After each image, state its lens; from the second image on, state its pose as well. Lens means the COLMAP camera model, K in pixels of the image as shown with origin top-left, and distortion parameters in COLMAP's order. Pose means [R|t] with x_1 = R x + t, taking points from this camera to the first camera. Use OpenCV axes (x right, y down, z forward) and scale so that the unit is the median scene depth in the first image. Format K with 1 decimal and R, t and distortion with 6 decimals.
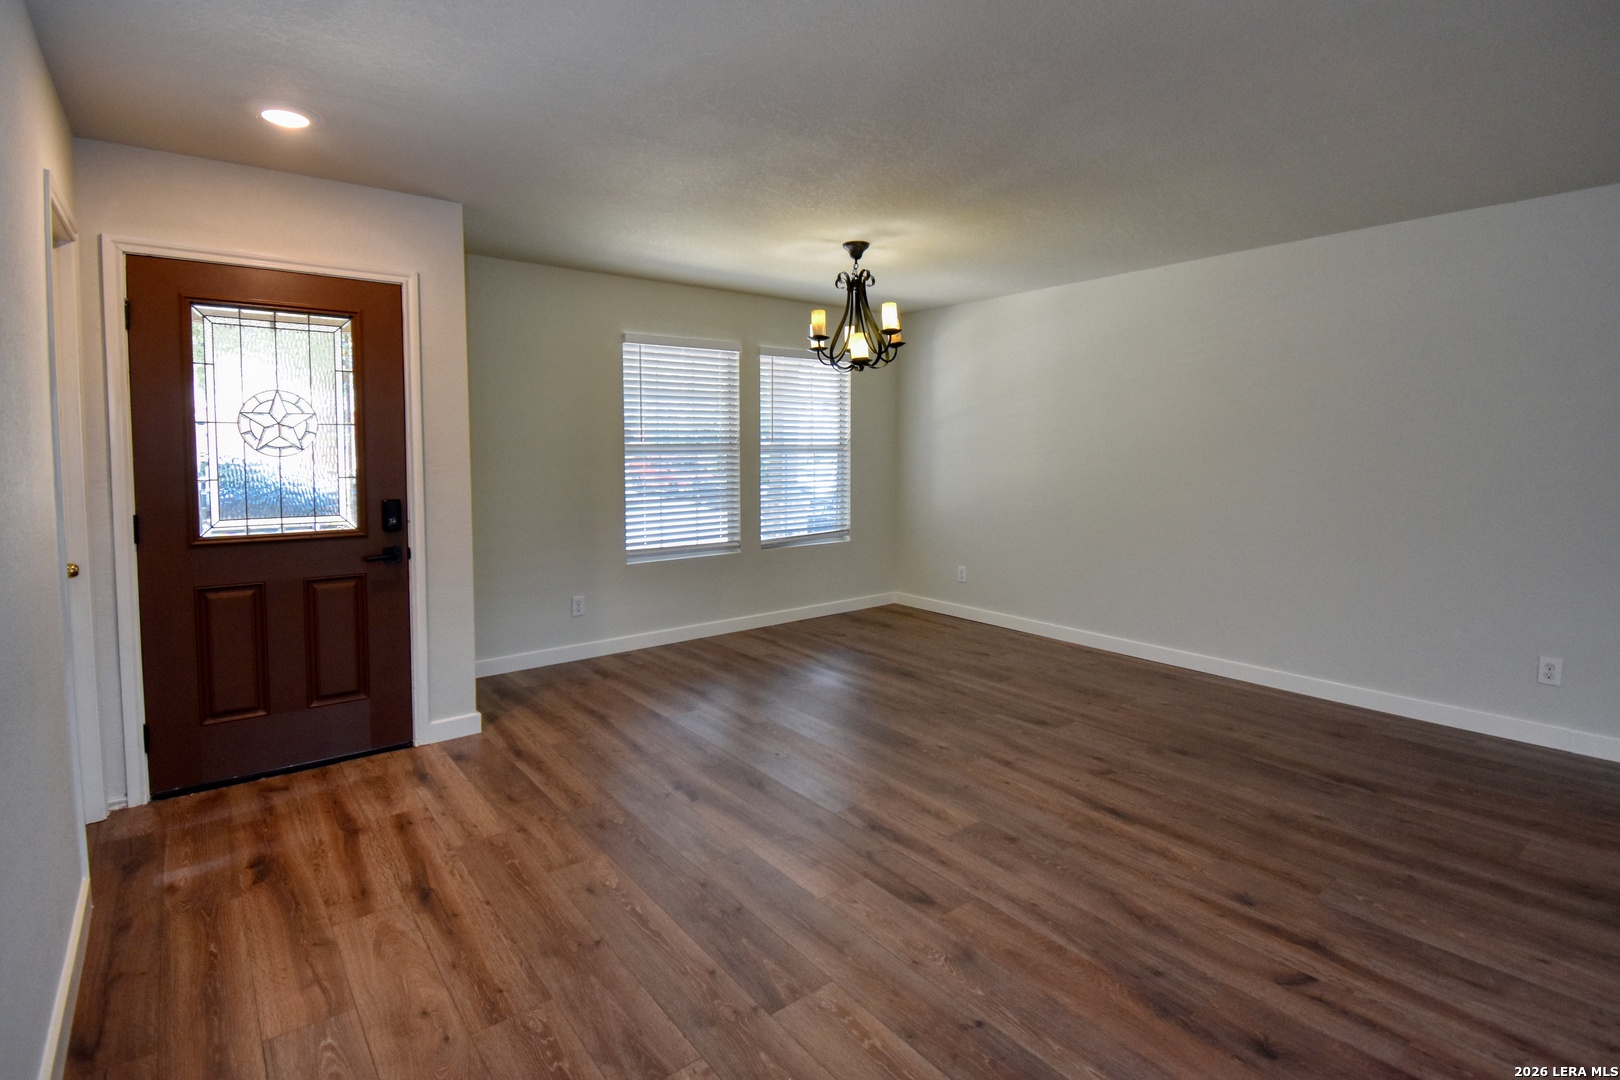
lens RADIAL K [[779.3, 0, 803.8], [0, 779.3, 482.2], [0, 0, 1]] dist [0.022377, -0.028174]
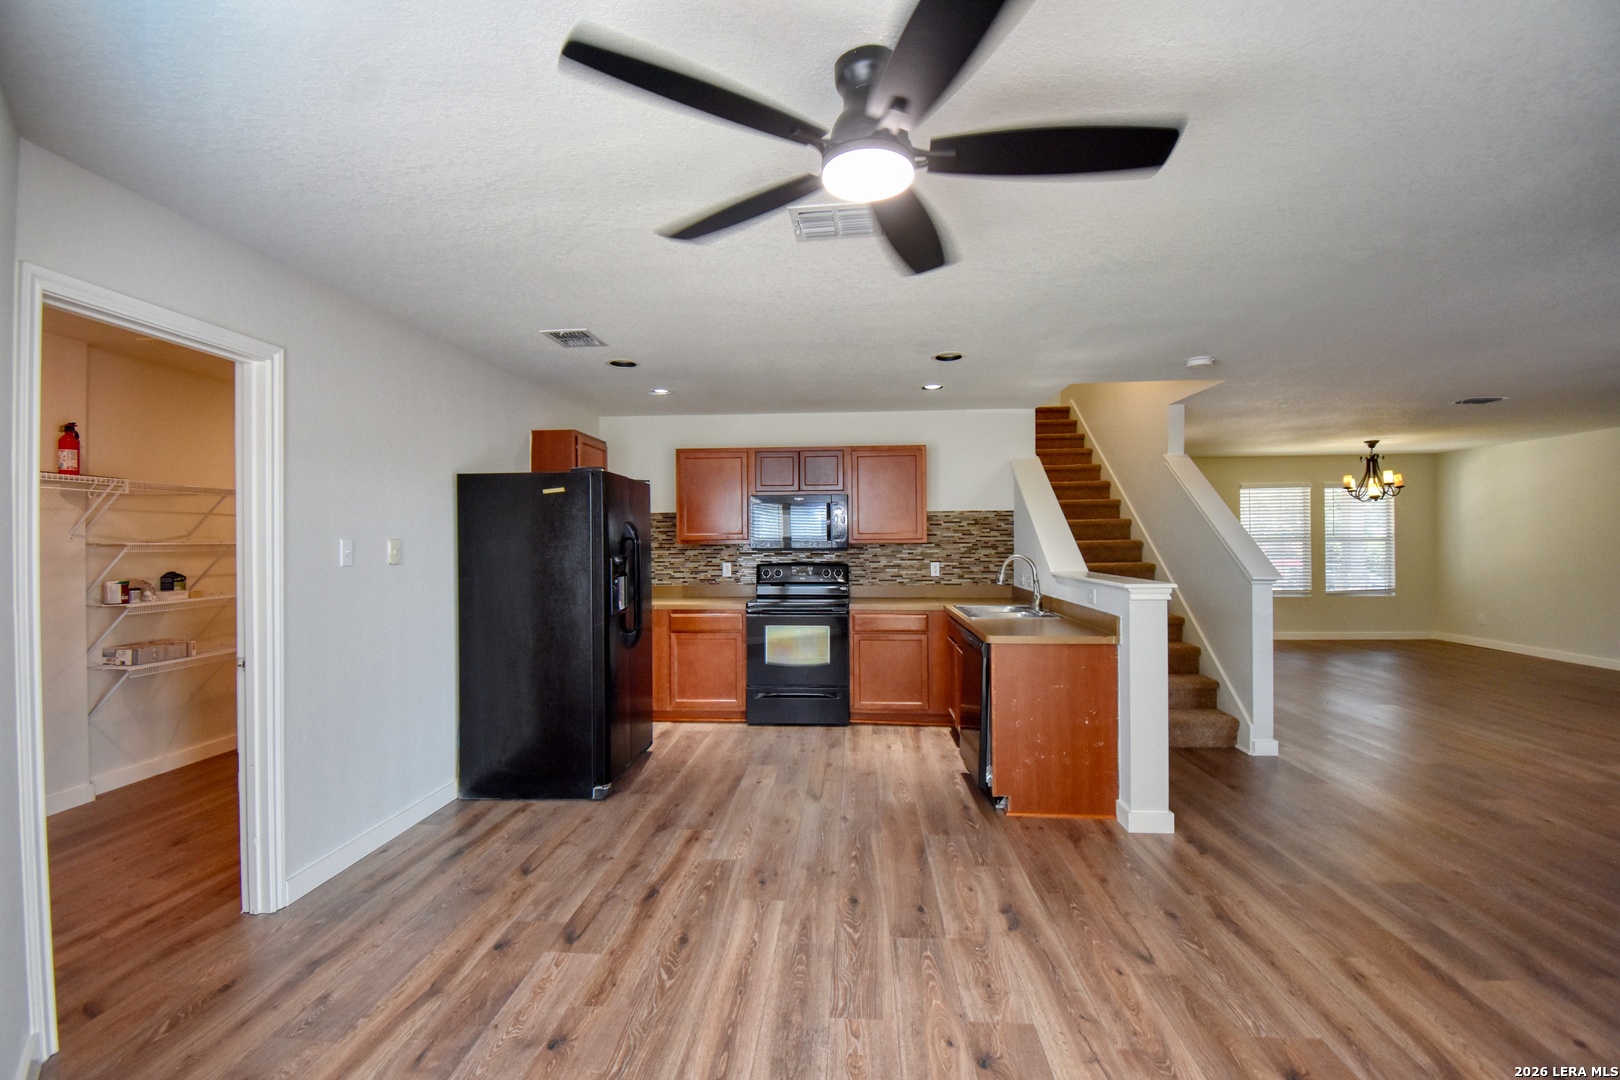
lens RADIAL K [[715.3, 0, 805.0], [0, 715.3, 538.6], [0, 0, 1]] dist [0.019425, -0.025711]
pose [[0.736060, -0.005940, -0.676890, 0.314638], [-0.024111, 0.999097, -0.034985, 0.072433], [0.676487, 0.042072, 0.735252, -1.788799]]
